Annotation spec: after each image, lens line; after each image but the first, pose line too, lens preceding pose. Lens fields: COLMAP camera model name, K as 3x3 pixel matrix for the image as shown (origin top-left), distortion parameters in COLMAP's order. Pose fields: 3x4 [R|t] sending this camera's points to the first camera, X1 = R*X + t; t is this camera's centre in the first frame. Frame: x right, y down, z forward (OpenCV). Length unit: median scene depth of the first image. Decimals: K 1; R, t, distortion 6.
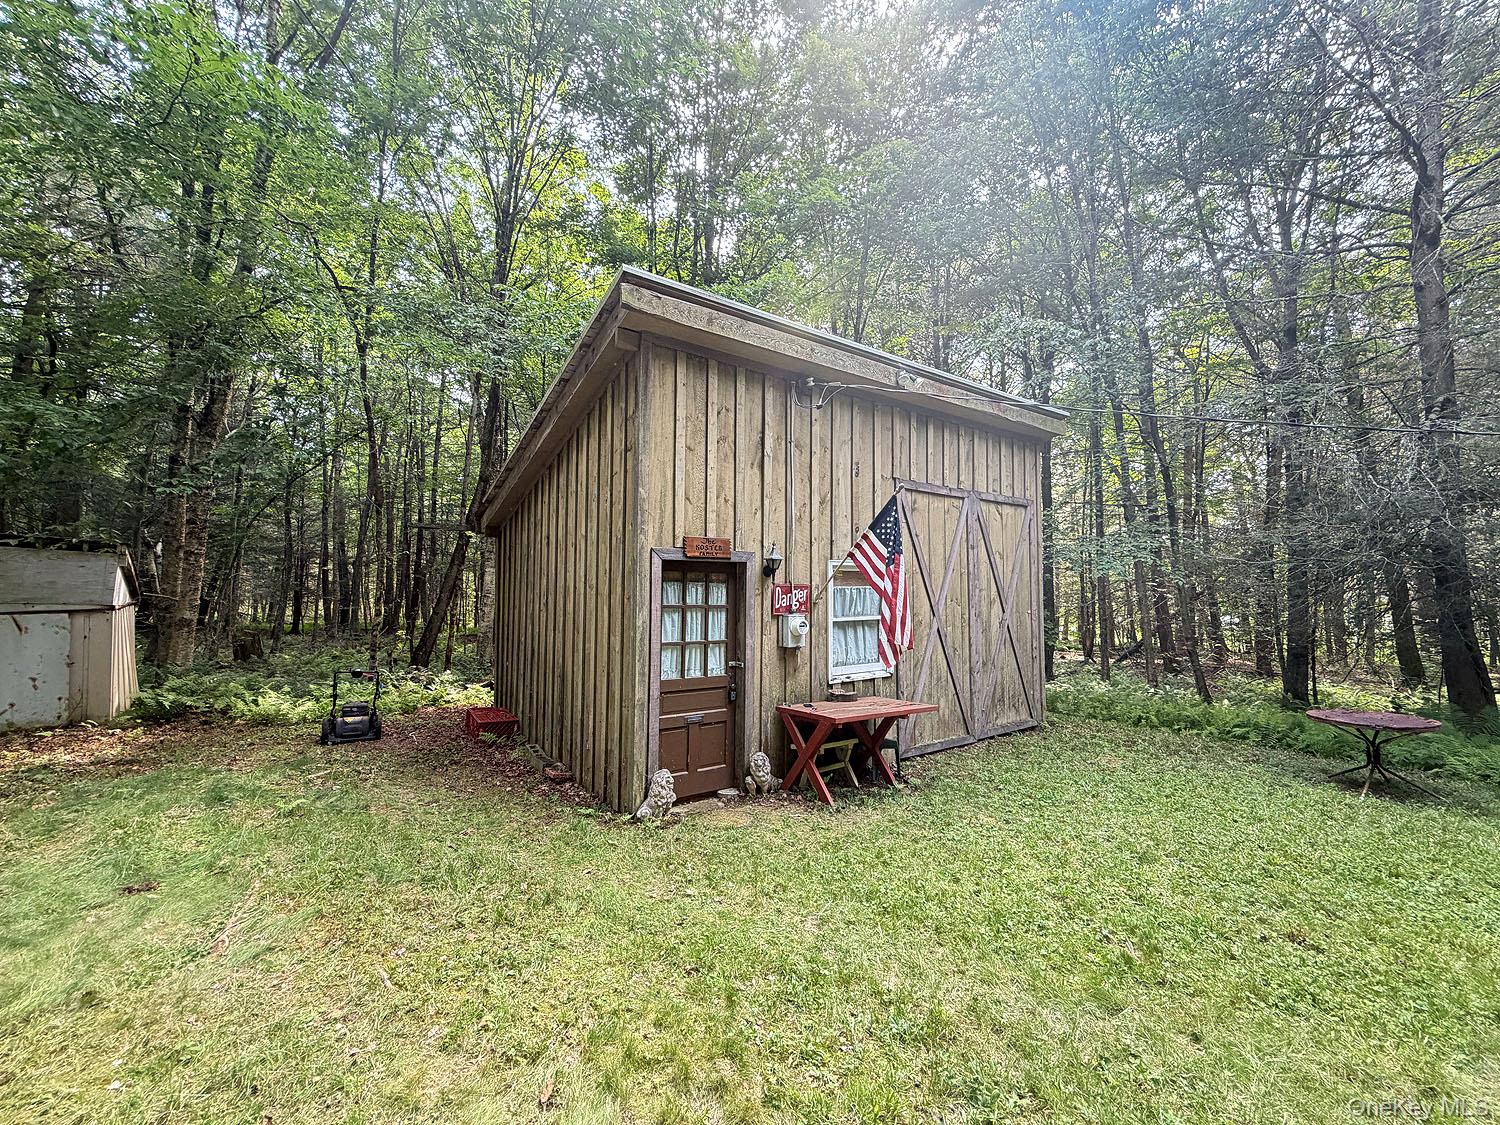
lens RADIAL K [[600.6, 0, 749.6], [0, 600.6, 564.5], [0, 0, 1]] dist [0.002266, -0.000433]
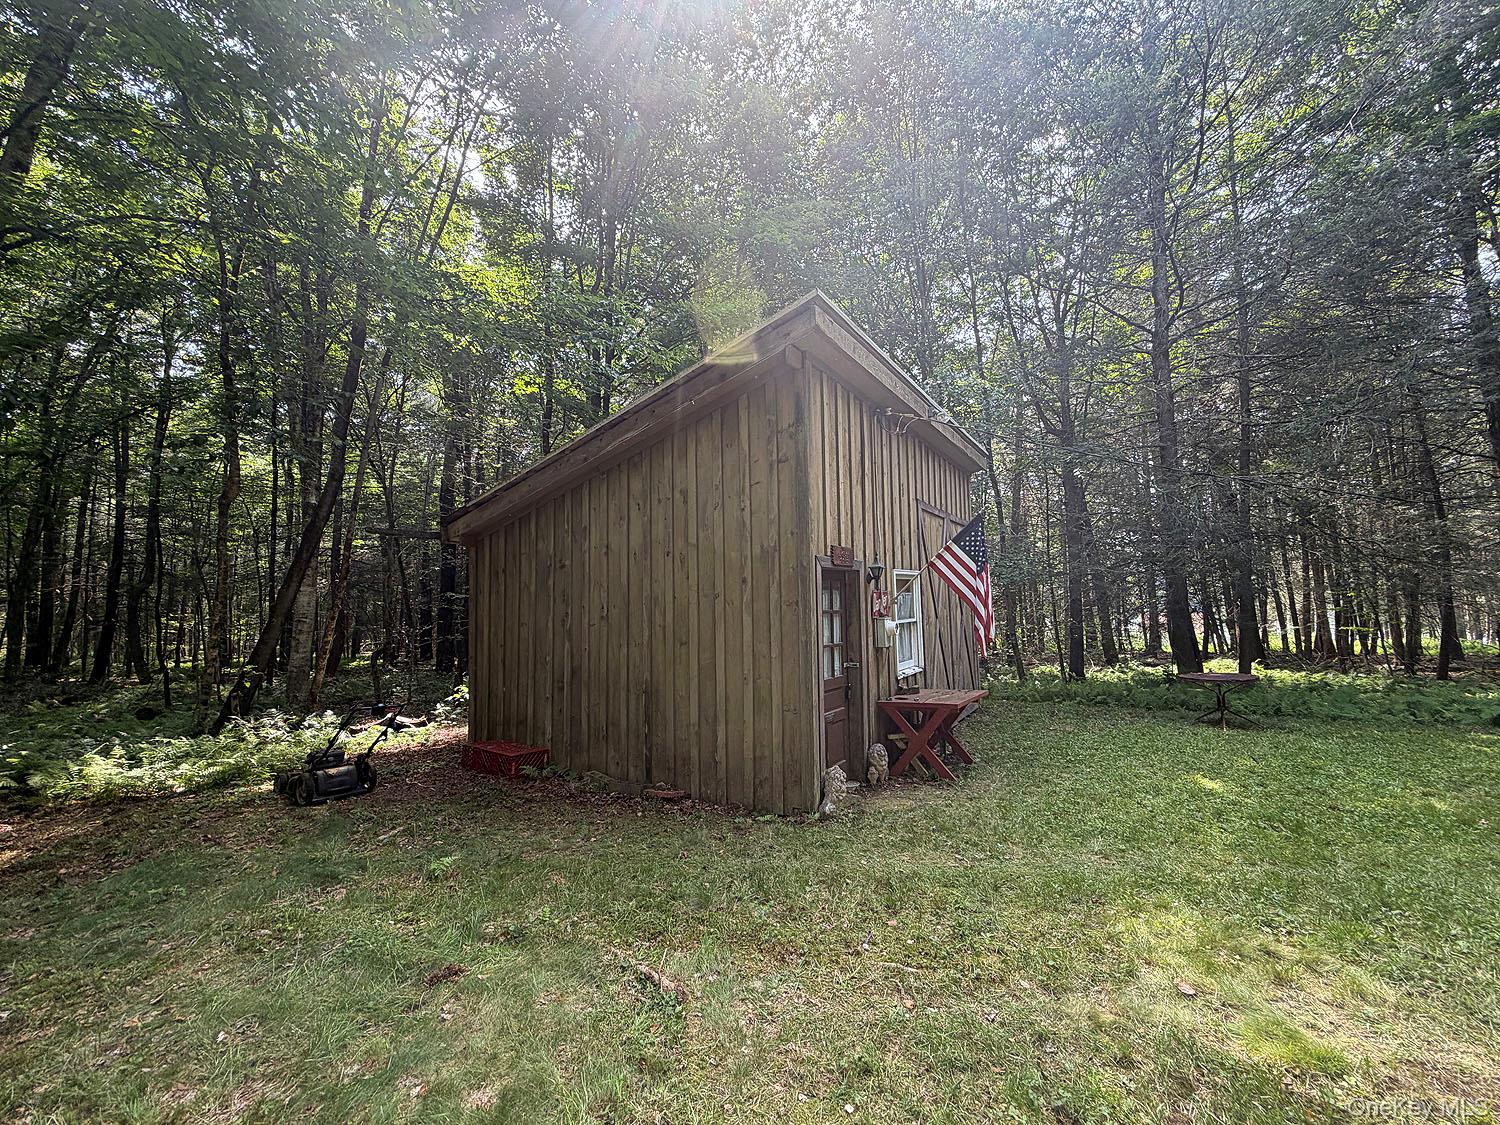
lens RADIAL K [[600.6, 0, 749.1], [0, 600.6, 557.6], [0, 0, 1]] dist [0.002266, -0.000433]
pose [[0.929752, 0.005343, 0.368148, -0.603867], [0.009726, 0.999189, -0.039064, 0.014472], [-0.368058, 0.039900, 0.928946, 0.057814]]
